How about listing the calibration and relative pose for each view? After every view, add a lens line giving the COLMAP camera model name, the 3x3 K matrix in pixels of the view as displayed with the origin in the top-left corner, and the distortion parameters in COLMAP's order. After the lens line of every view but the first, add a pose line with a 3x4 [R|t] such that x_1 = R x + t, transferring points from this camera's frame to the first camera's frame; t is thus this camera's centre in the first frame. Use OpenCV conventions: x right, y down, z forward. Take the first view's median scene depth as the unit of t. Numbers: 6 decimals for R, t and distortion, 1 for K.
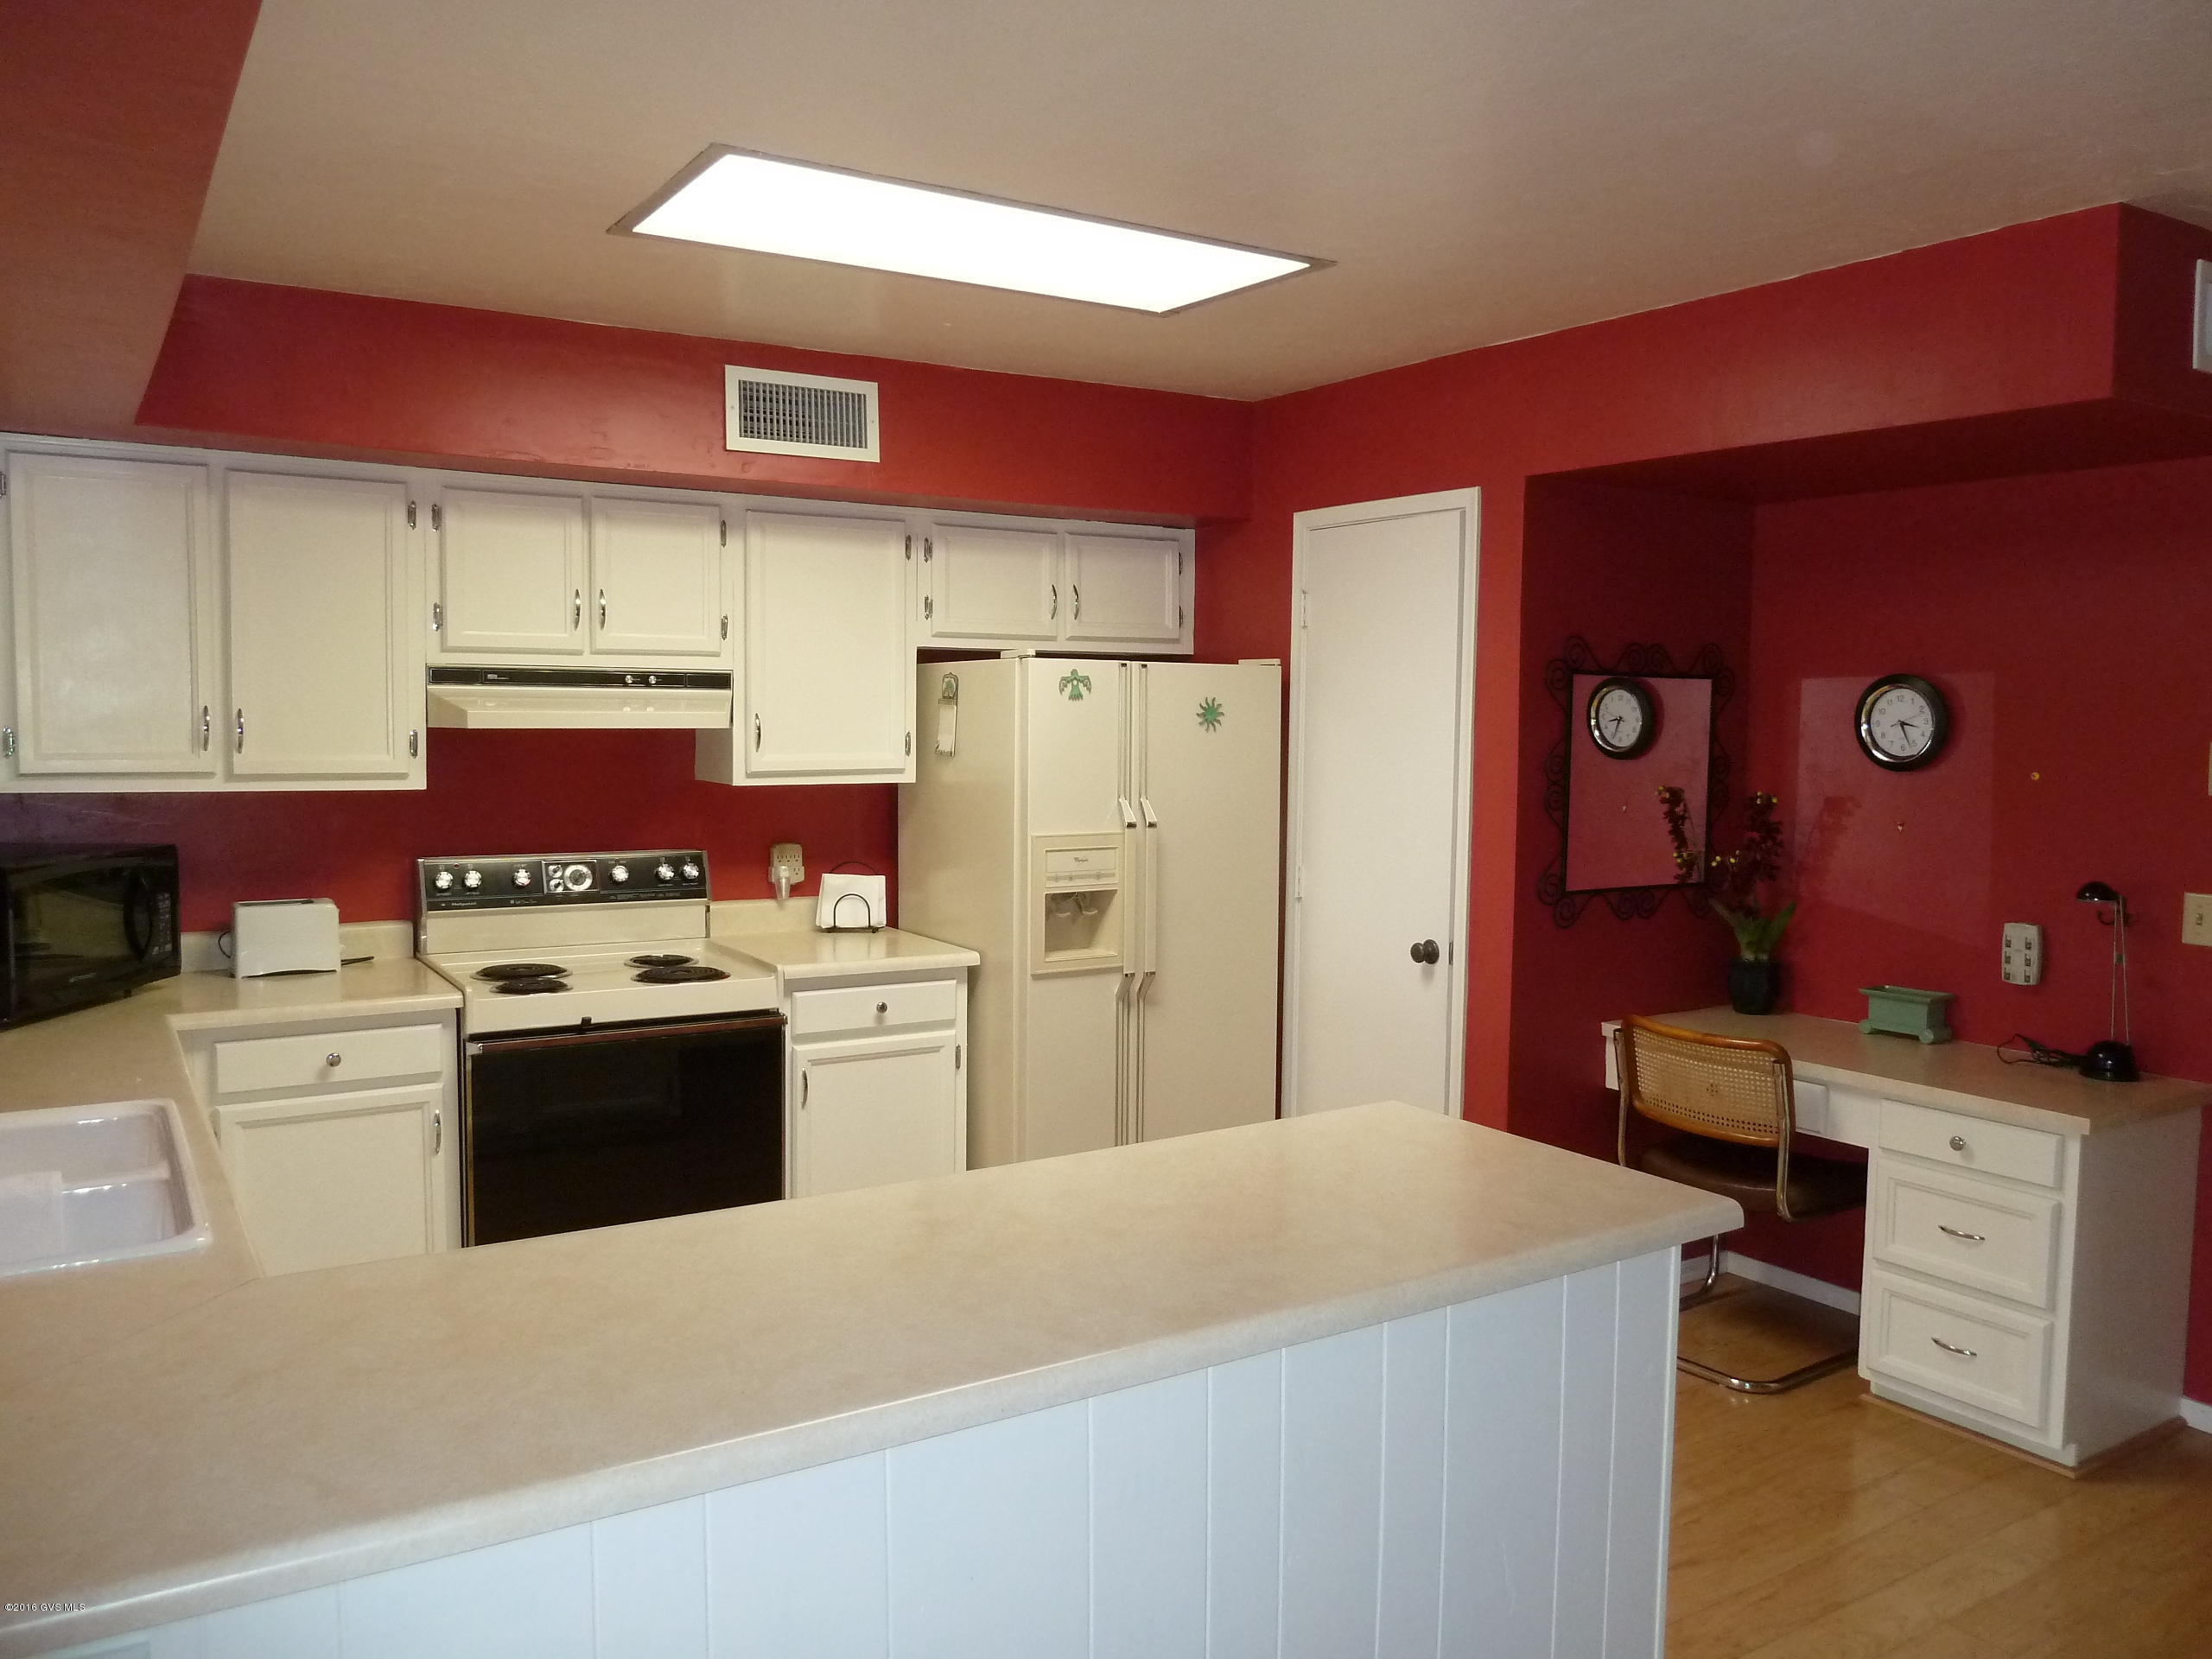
lens RADIAL K [[1650.8, 0, 1106.0], [0, 1650.8, 829.5], [0, 0, 1]] dist [-0.039760, 0.007264]
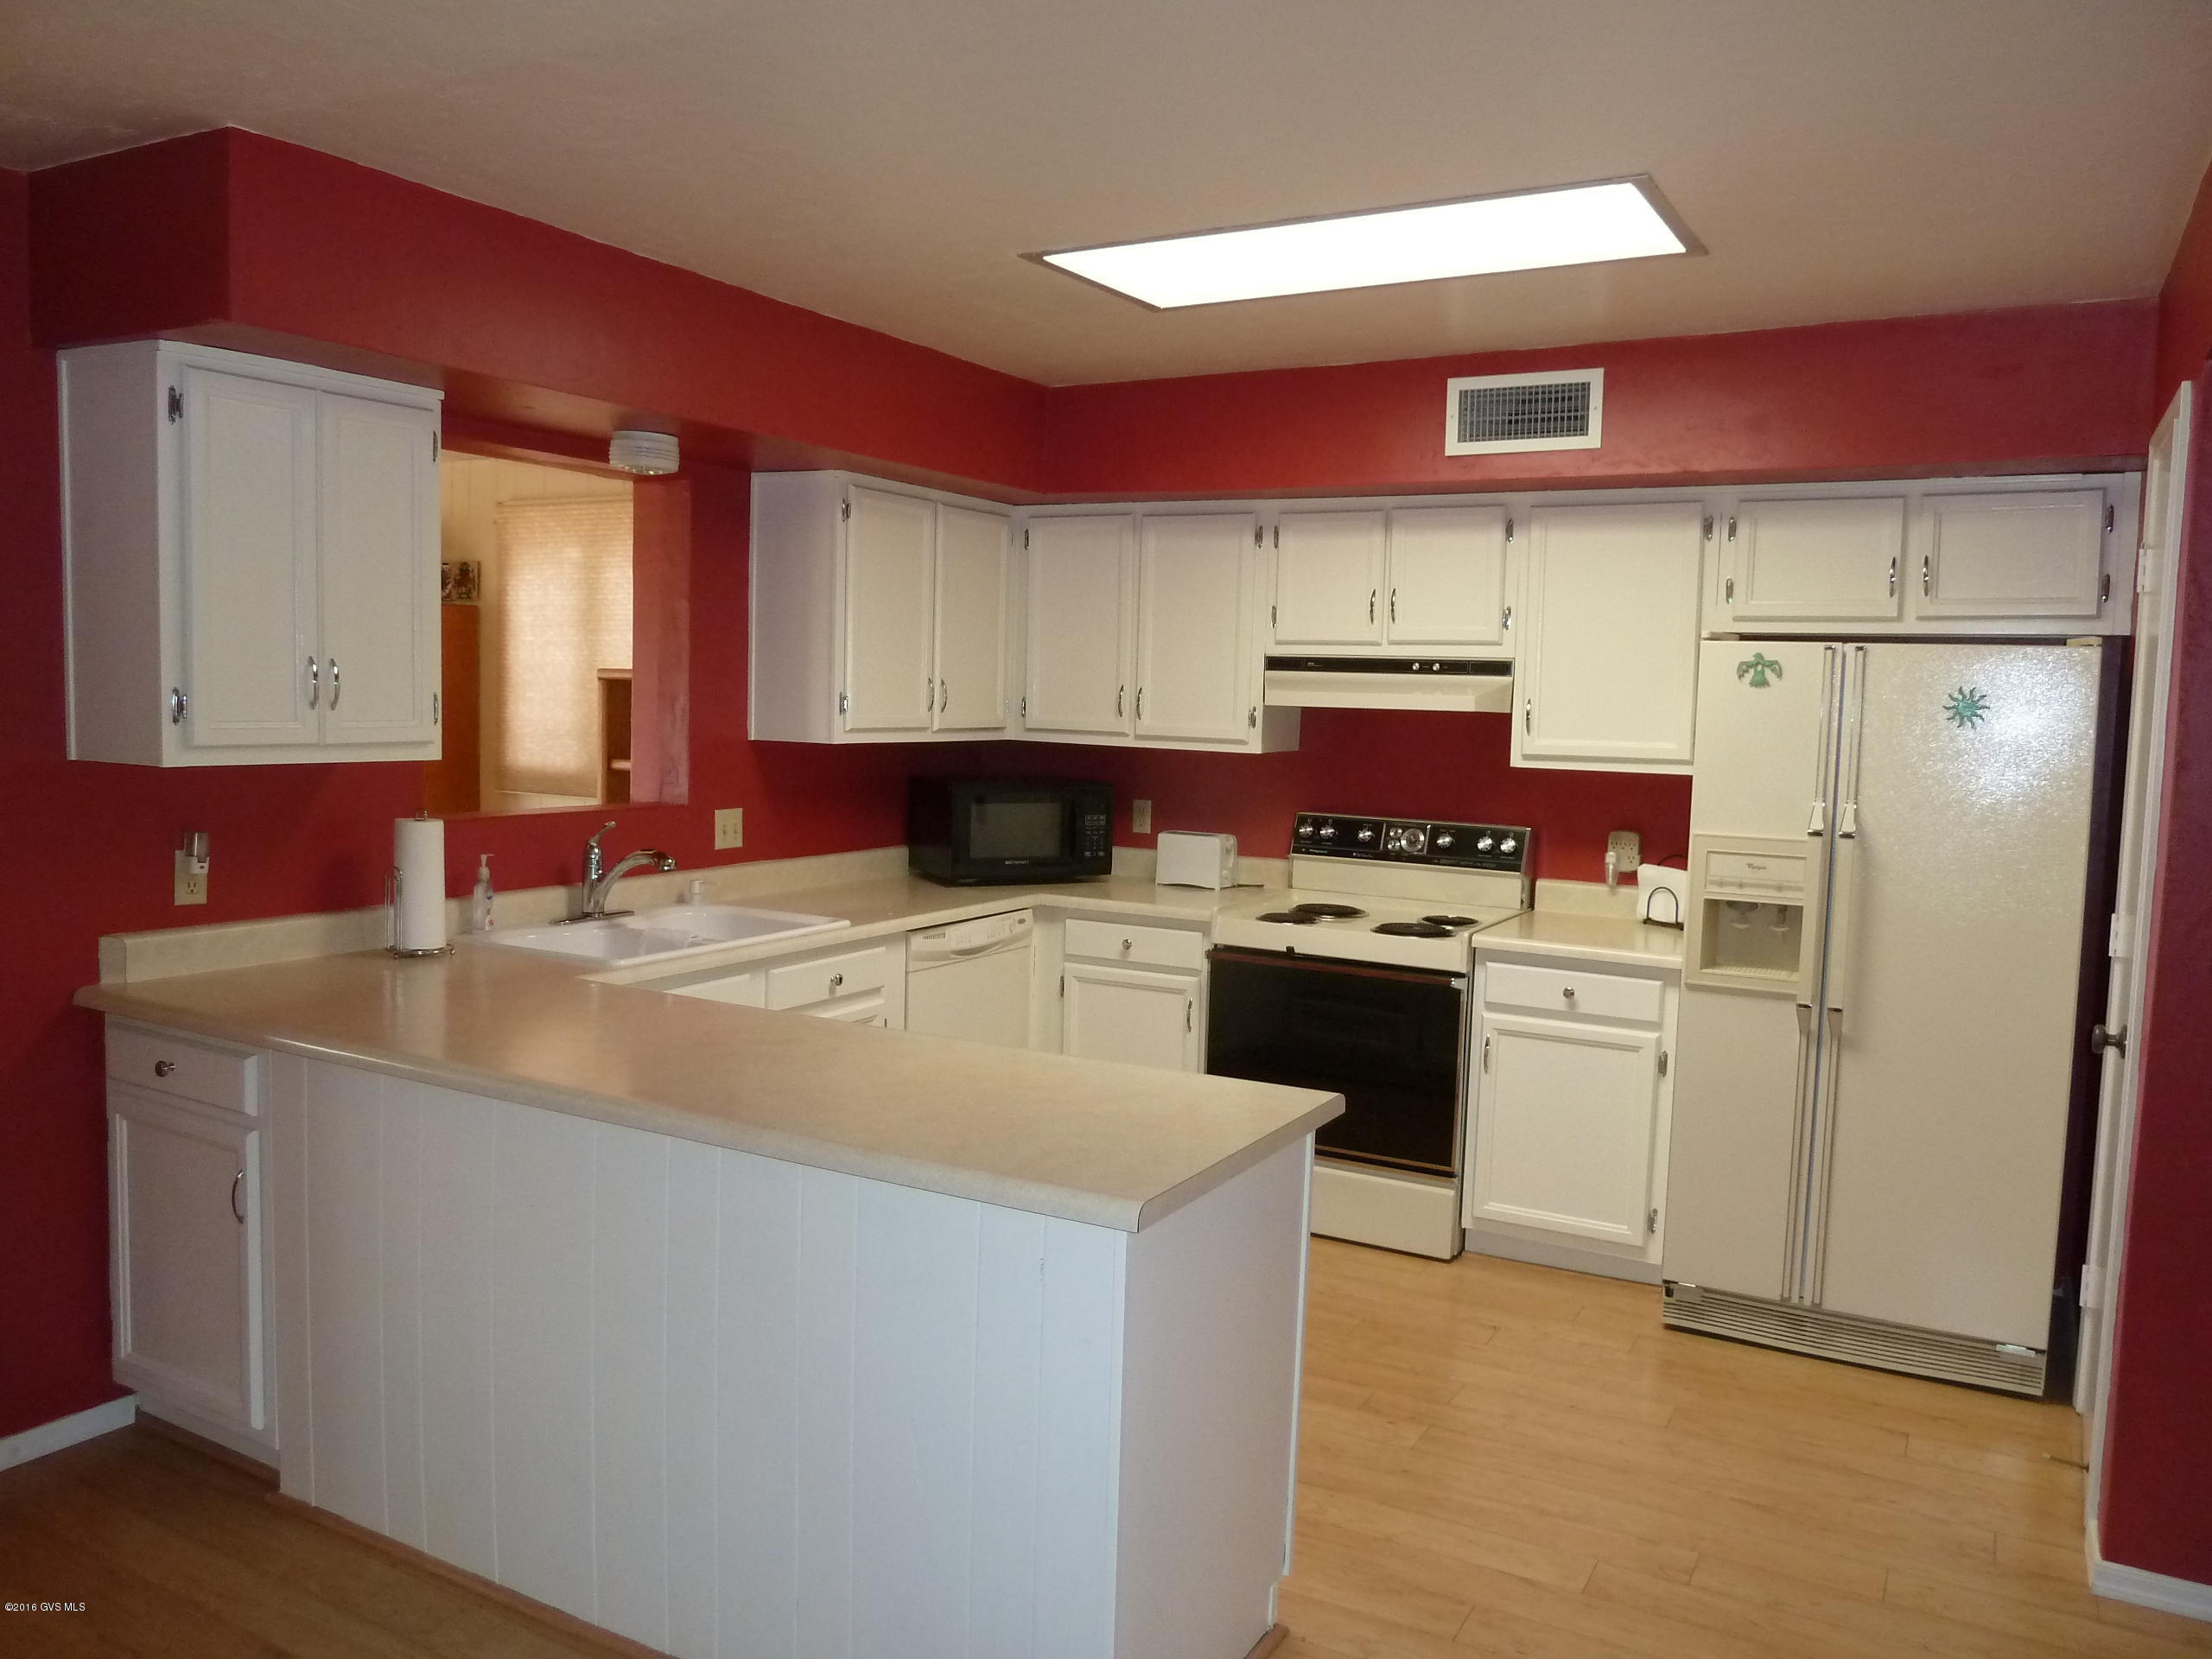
lens RADIAL K [[1650.8, 0, 1106.0], [0, 1650.8, 829.5], [0, 0, 1]] dist [-0.039760, 0.007264]
pose [[0.469043, 0.078666, -0.879665, 0.614782], [-0.083122, 0.995536, 0.044707, -0.012378], [0.879255, 0.052150, 0.473488, 0.278075]]
